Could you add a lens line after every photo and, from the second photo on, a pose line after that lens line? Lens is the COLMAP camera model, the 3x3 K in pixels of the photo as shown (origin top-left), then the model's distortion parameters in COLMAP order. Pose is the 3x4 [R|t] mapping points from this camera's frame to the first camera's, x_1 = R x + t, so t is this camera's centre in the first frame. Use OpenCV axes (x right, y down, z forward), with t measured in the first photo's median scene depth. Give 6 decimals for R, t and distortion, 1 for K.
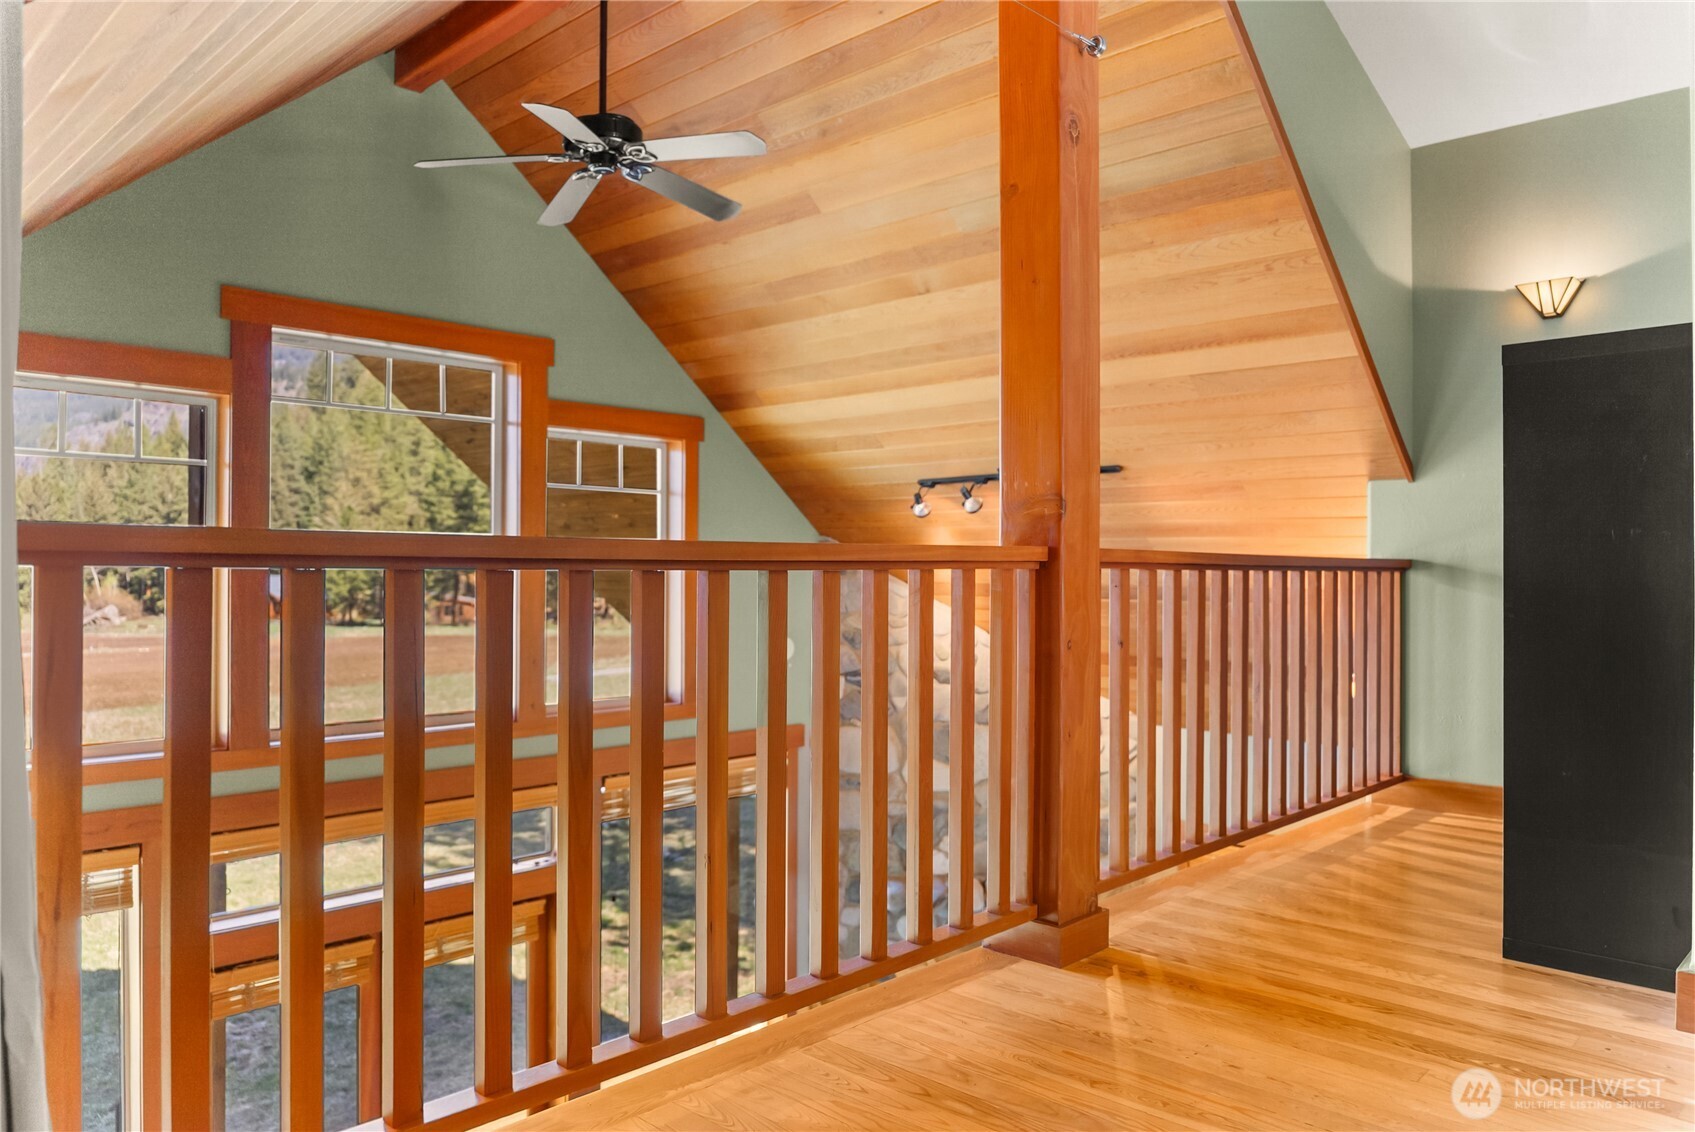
lens RADIAL K [[1166.7, 0, 840.6], [0, 1166.7, 571.7], [0, 0, 1]] dist [-0.006758, -0.007556]
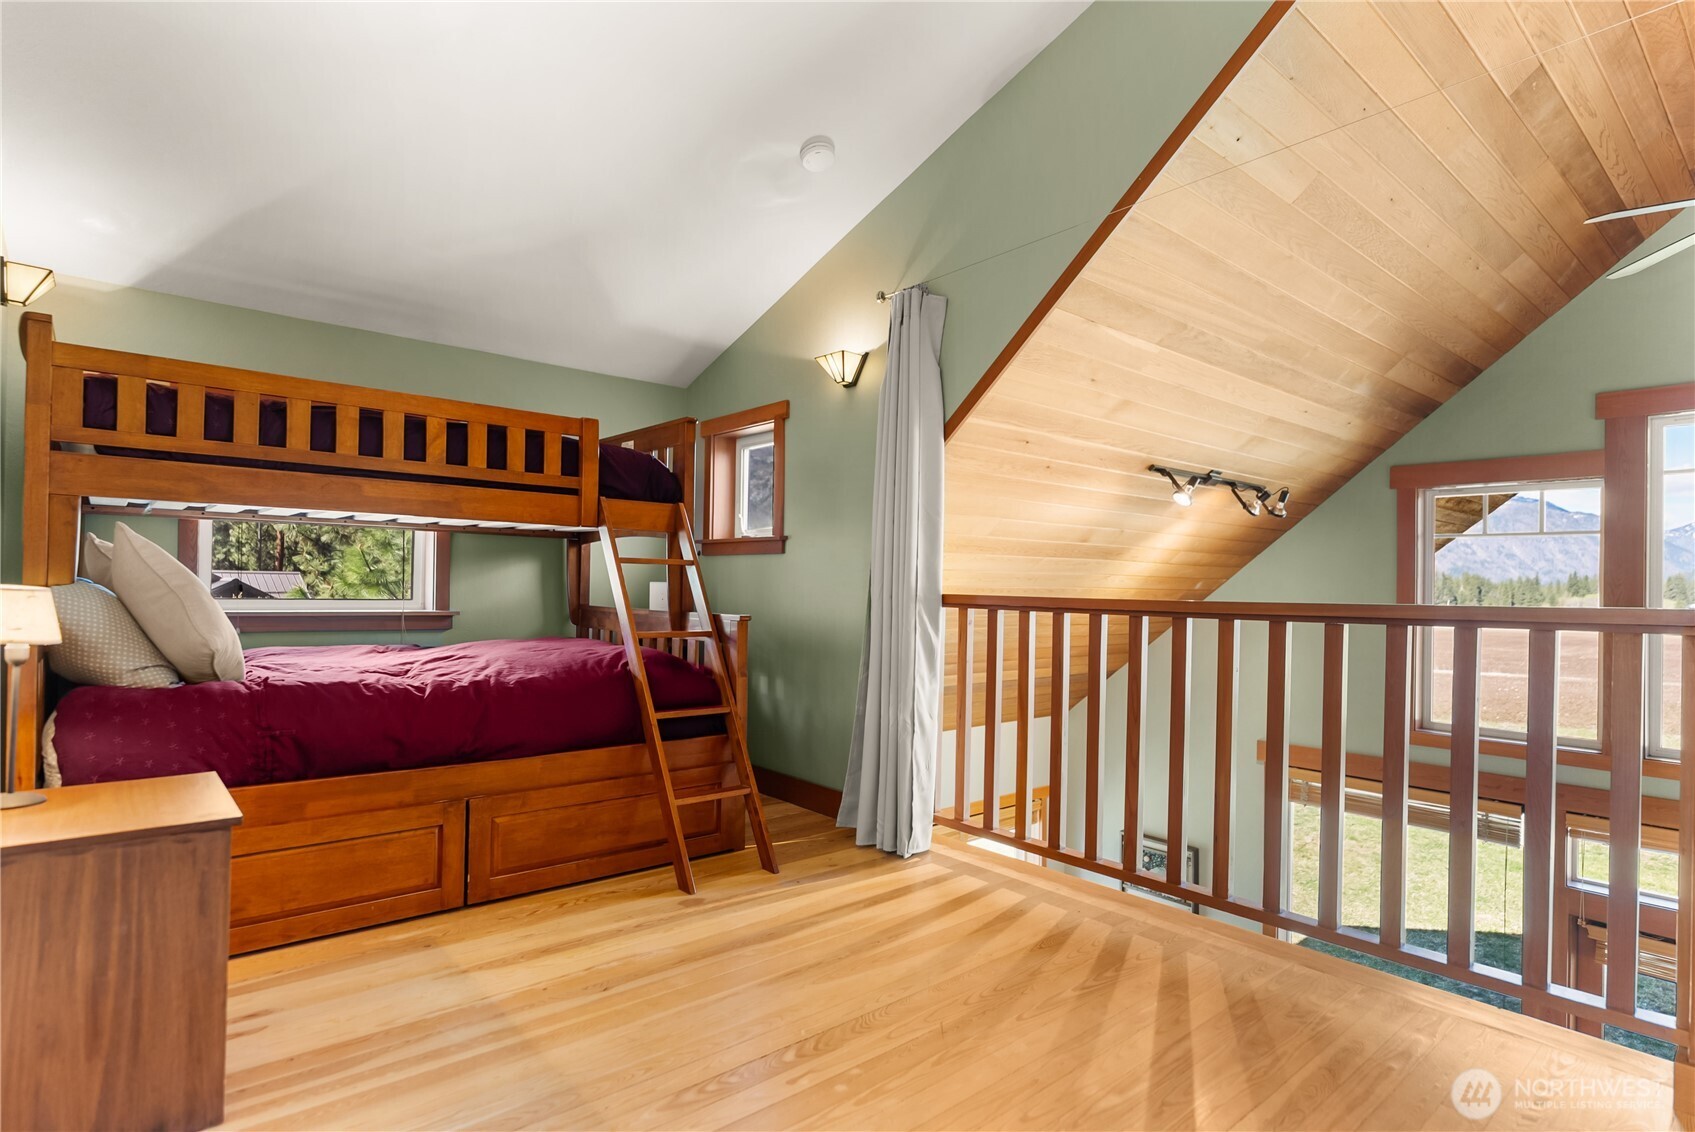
lens RADIAL K [[850.6, 0, 845.7], [0, 850.6, 579.5], [0, 0, 1]] dist [0.000102, -0.000408]
pose [[-0.099427, -0.012724, -0.994964, 0.321350], [-0.012341, 0.999857, -0.011554, -0.010751], [0.994968, 0.011130, -0.099569, 0.180752]]
